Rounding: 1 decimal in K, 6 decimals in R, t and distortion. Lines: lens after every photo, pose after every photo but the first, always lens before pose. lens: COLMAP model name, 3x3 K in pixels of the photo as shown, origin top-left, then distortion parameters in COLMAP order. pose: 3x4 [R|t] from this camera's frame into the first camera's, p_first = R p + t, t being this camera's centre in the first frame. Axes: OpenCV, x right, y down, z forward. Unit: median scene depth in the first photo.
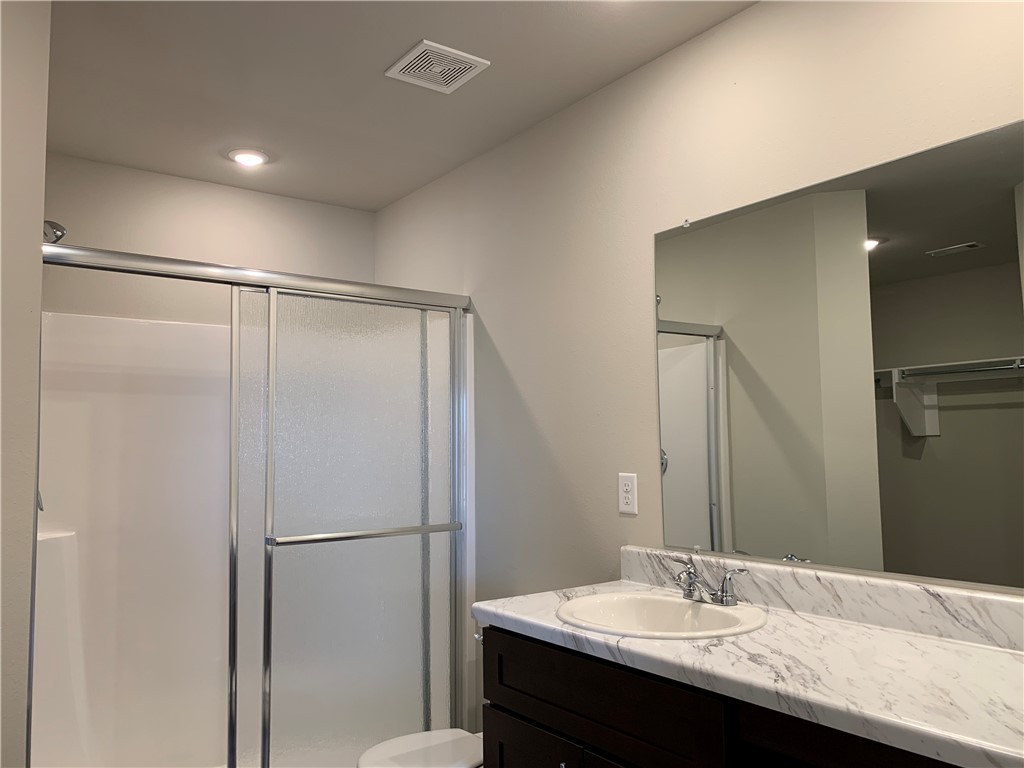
lens RADIAL K [[785.2, 0, 514.6], [0, 785.2, 380.4], [0, 0, 1]] dist [0.027075, -0.015609]
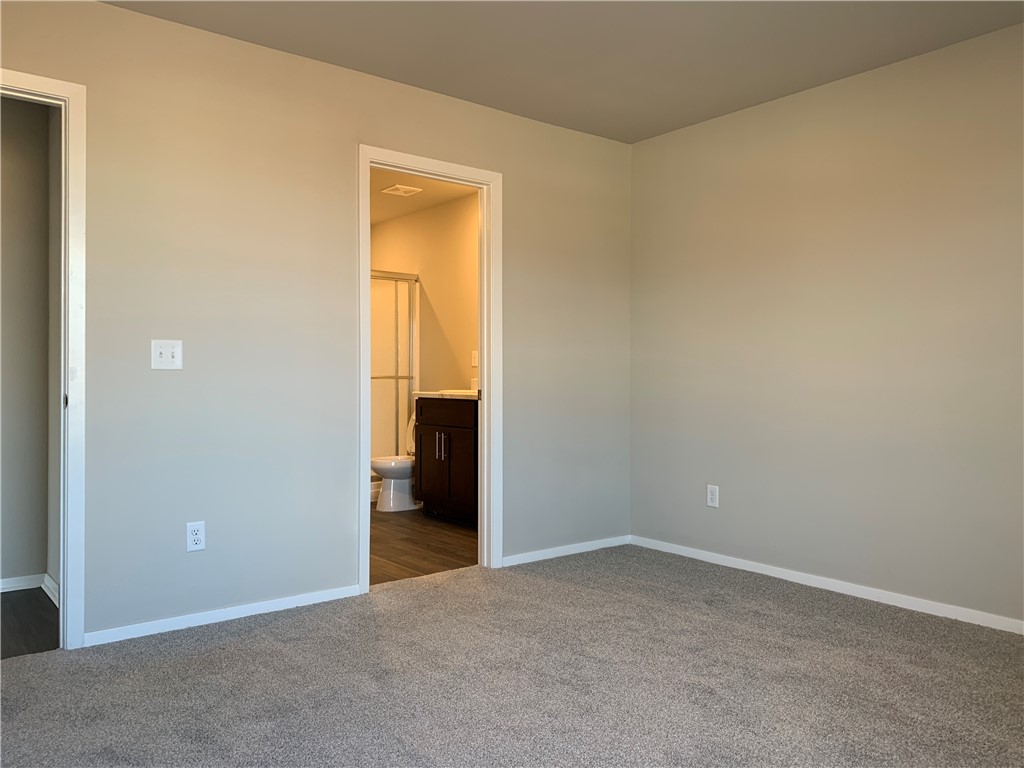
lens RADIAL K [[785.2, 0, 514.7], [0, 785.2, 381.6], [0, 0, 1]] dist [0.027075, -0.015609]
pose [[0.999271, 0.018362, 0.033466, 0.151571], [-0.021757, 0.994334, 0.104053, -0.045124], [-0.031366, -0.104706, 0.994009, -1.273991]]
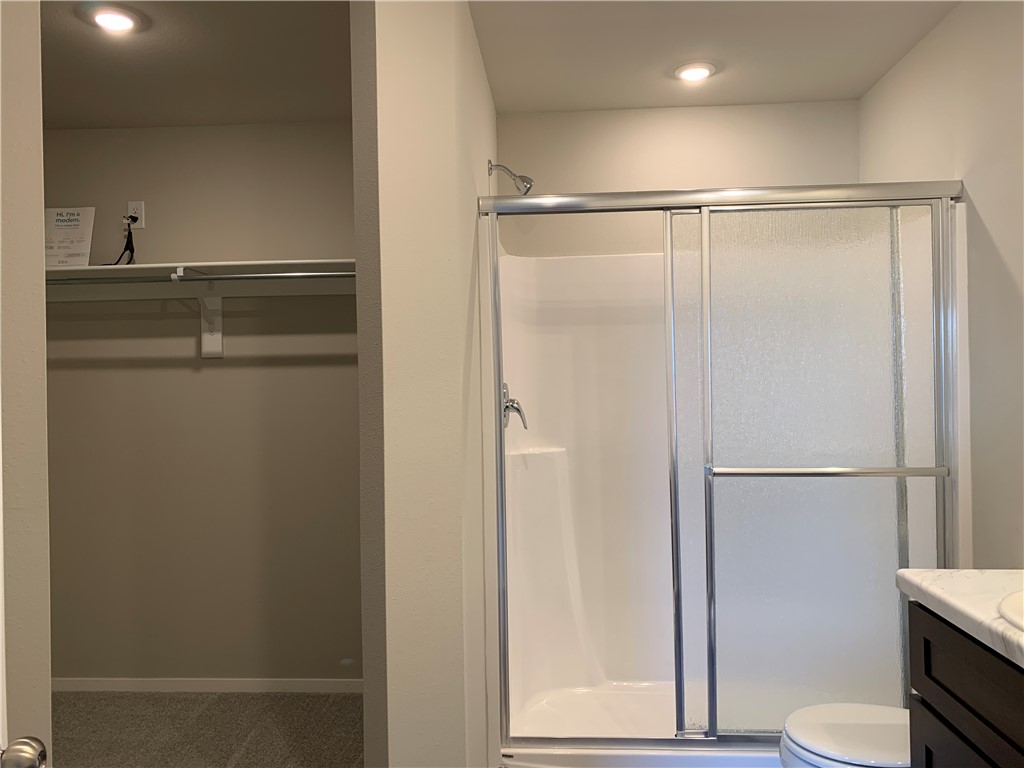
lens RADIAL K [[785.2, 0, 513.5], [0, 785.2, 377.6], [0, 0, 1]] dist [0.027075, -0.015609]
pose [[0.750005, 0.001674, -0.661430, 0.132649], [0.060160, 0.995679, 0.070737, 0.005223], [0.658690, -0.092844, 0.746664, 0.110722]]
